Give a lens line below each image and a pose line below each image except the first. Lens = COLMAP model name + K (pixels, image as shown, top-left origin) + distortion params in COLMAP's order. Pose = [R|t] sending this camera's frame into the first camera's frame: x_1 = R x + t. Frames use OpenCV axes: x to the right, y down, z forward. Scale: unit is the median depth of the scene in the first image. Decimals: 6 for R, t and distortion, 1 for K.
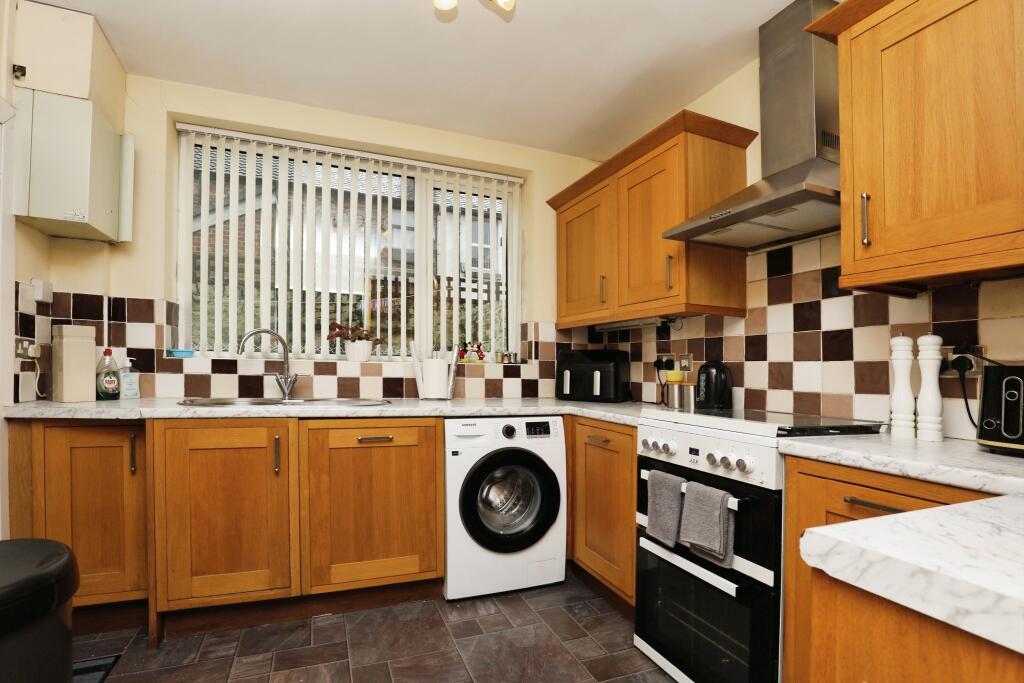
lens RADIAL K [[480.9, 0, 485.4], [0, 480.9, 362.3], [0, 0, 1]] dist [-0.001289, 0.000362]
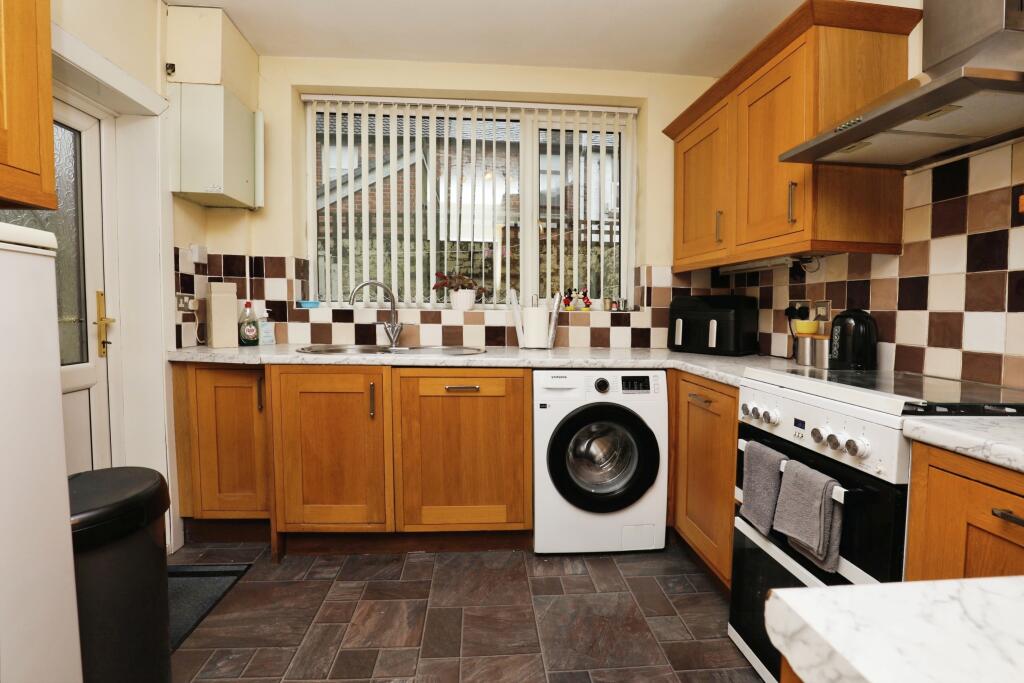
lens RADIAL K [[473.8, 0, 509.2], [0, 473.8, 327.1], [0, 0, 1]] dist [-0.000560, -0.000087]
pose [[0.961787, 0.005134, -0.273752, 0.140756], [0.008272, 0.998823, 0.047795, -0.017120], [0.273675, -0.048233, 0.960612, 0.075886]]
